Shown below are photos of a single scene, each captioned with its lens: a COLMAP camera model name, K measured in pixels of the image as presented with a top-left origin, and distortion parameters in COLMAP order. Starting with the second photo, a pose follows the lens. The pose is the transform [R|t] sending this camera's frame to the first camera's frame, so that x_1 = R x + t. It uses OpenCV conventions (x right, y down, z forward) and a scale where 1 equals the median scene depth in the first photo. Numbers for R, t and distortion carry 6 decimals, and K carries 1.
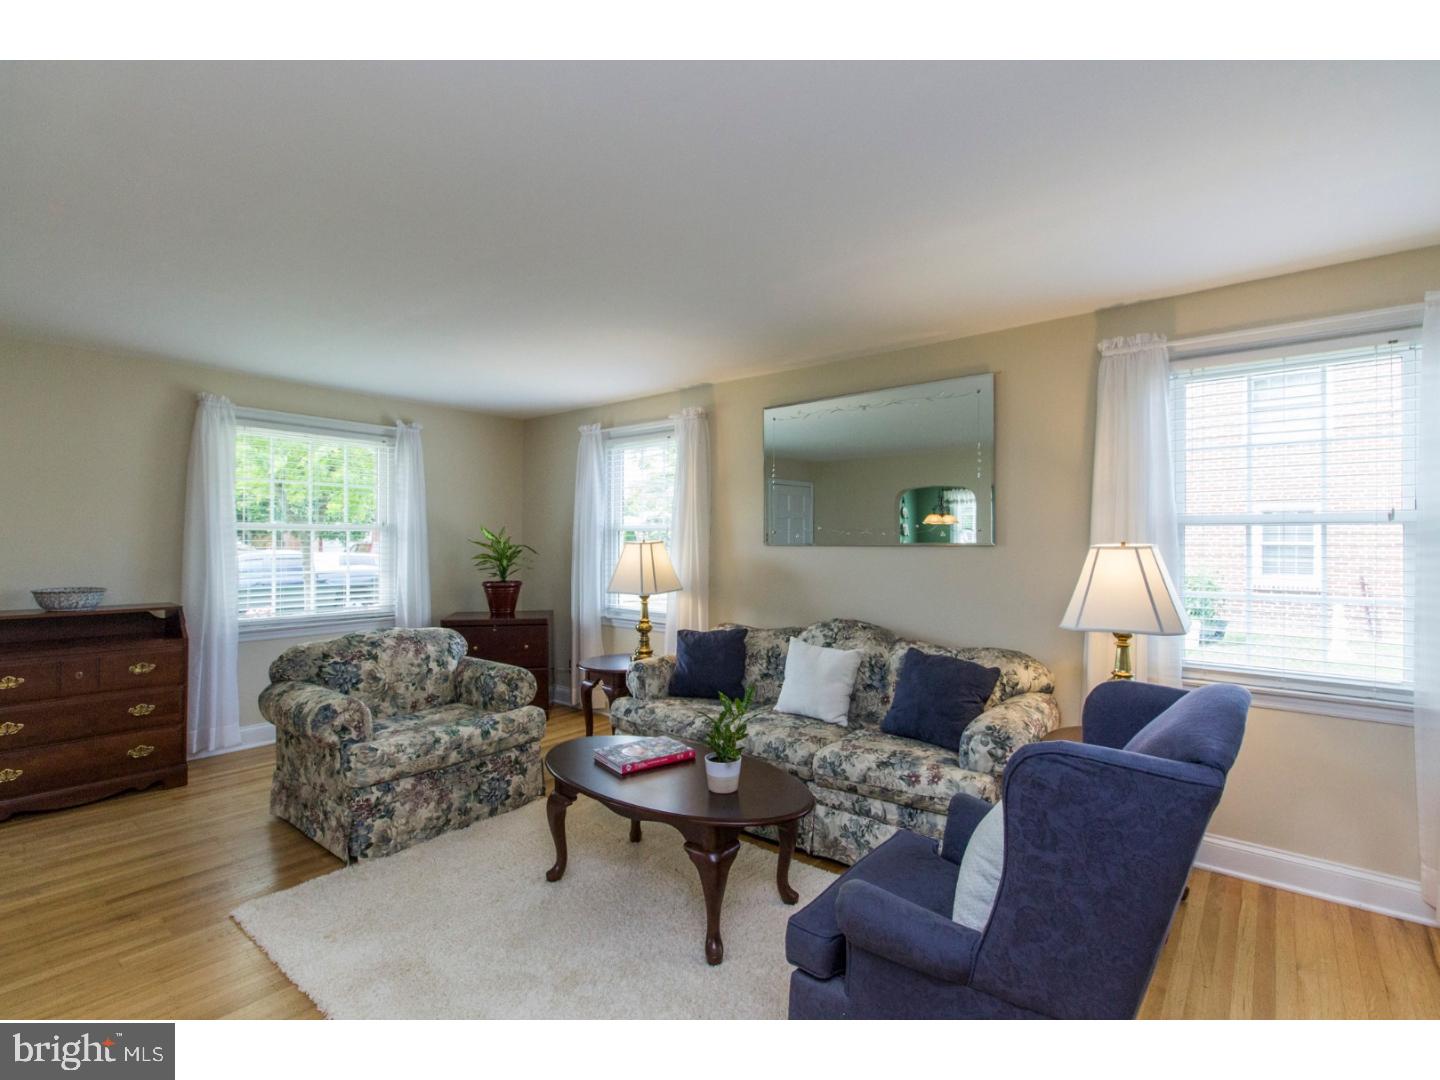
lens RADIAL K [[665.2, 0, 726.0], [0, 665.2, 534.3], [0, 0, 1]] dist [-0.001573, 0.000536]
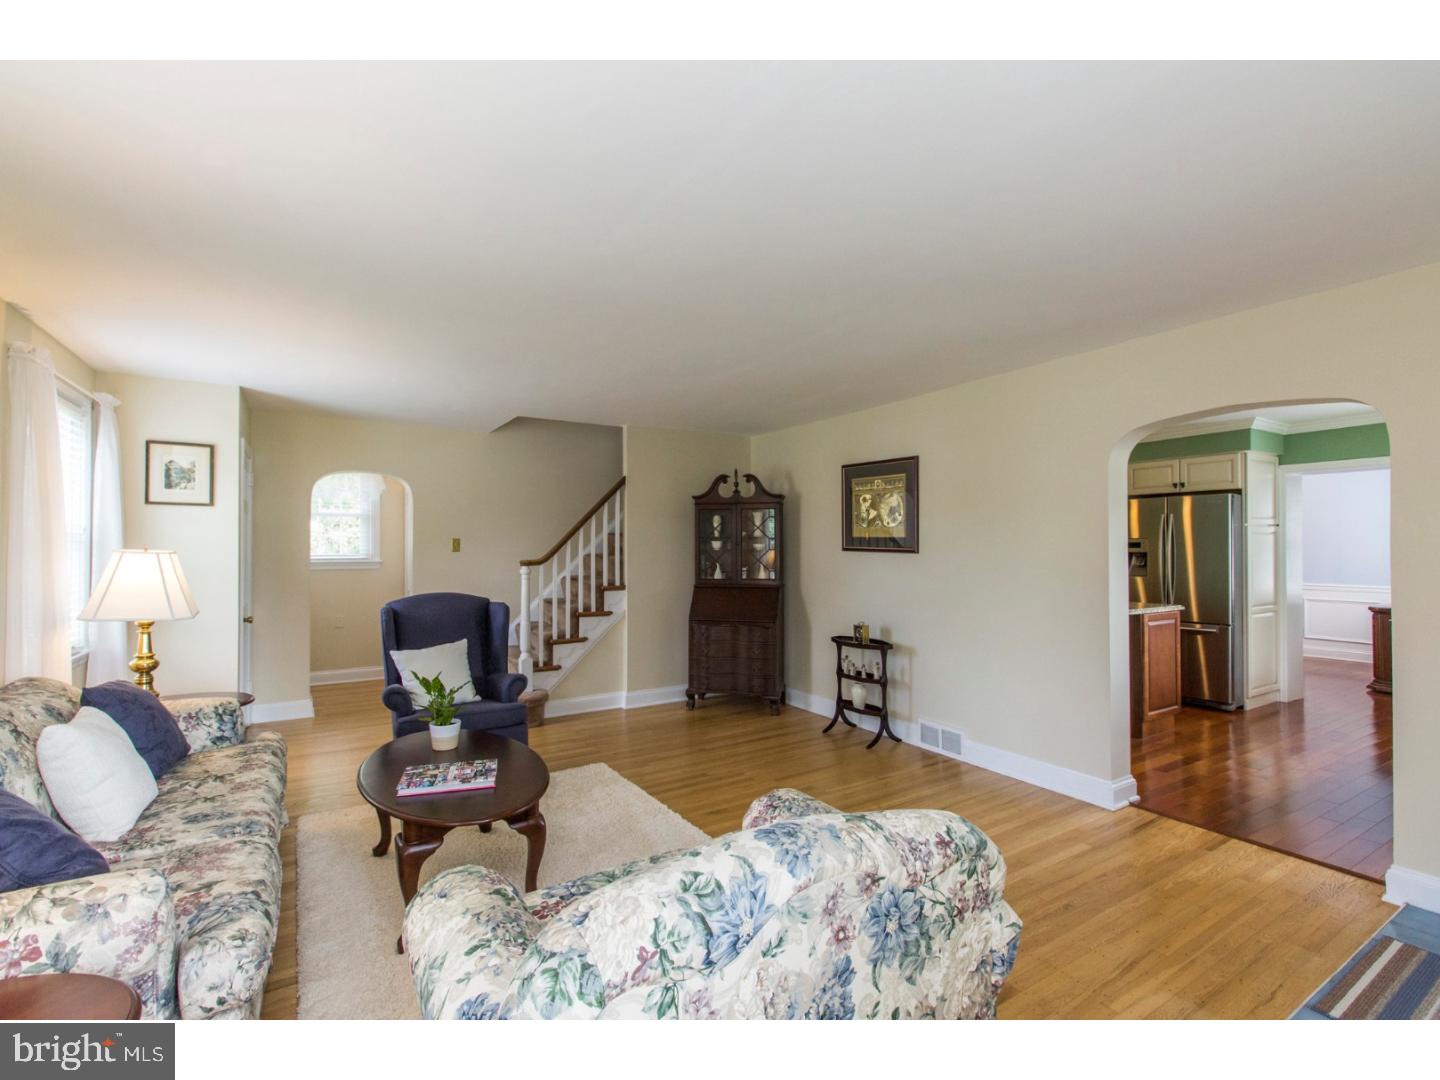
lens RADIAL K [[665.2, 0, 728.9], [0, 665.2, 538.3], [0, 0, 1]] dist [-0.001573, 0.000536]
pose [[-0.947610, 0.000538, 0.319428, -0.538325], [-0.005093, 0.999846, -0.016794, 0.005700], [-0.319388, -0.017541, -0.947462, 1.199352]]
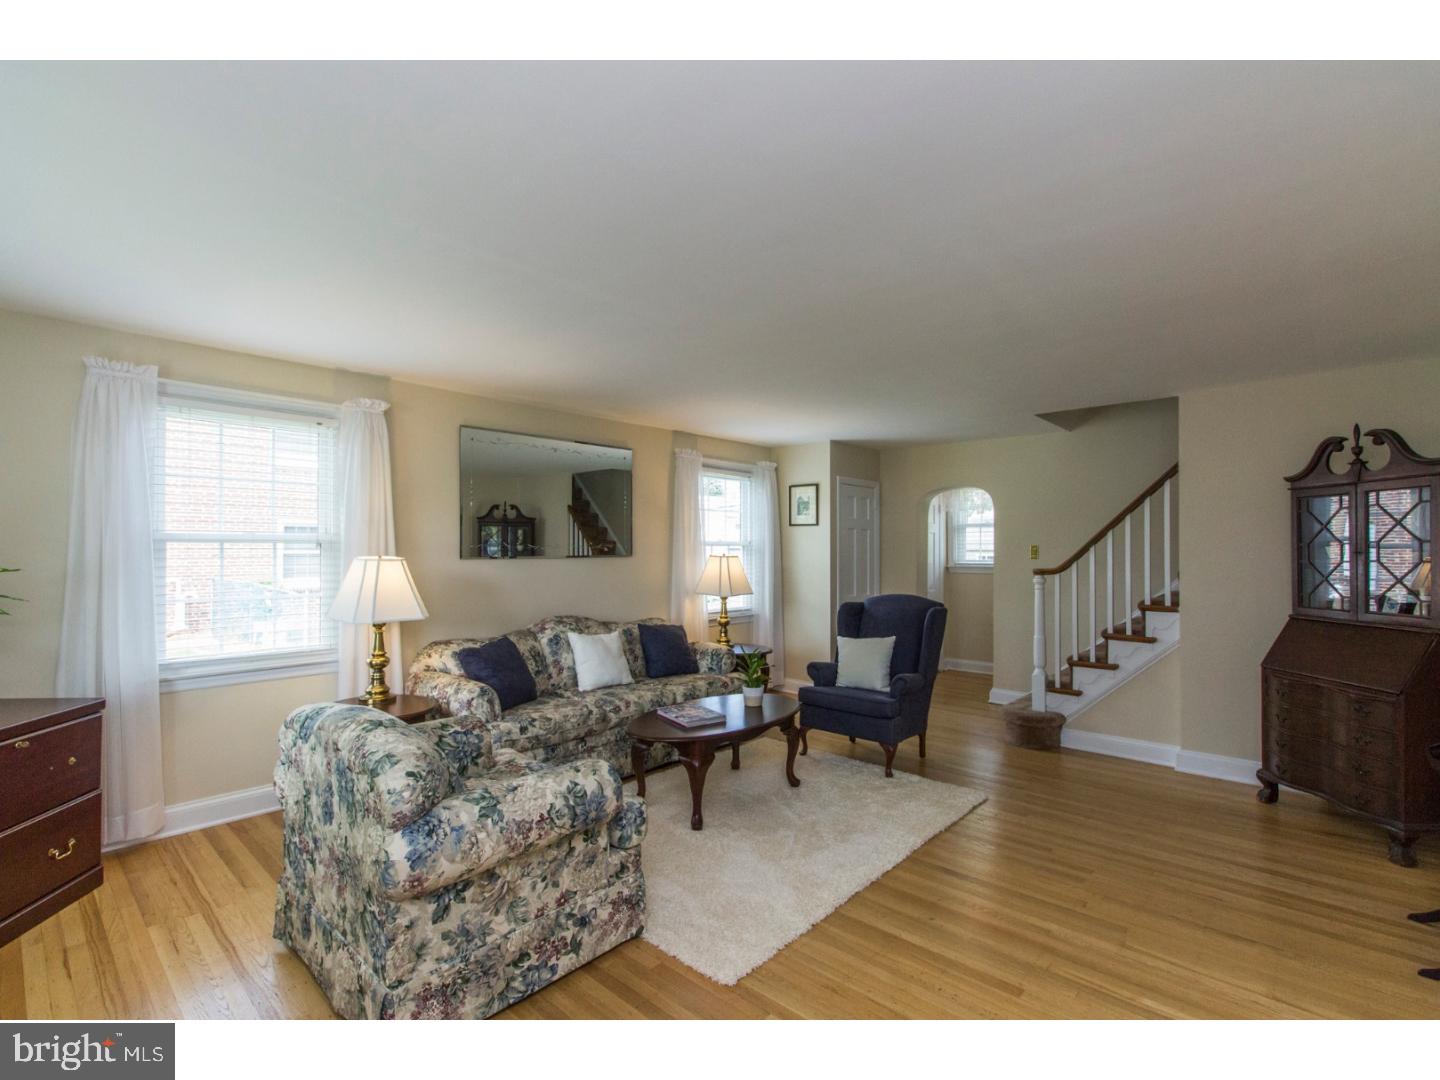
lens RADIAL K [[665.2, 0, 725.7], [0, 665.2, 545.6], [0, 0, 1]] dist [-0.001573, 0.000536]
pose [[0.059838, 0.003666, 0.998201, -0.998552], [-0.008134, 0.999962, -0.003185, -0.004995], [-0.998175, -0.007928, 0.059866, 0.567102]]
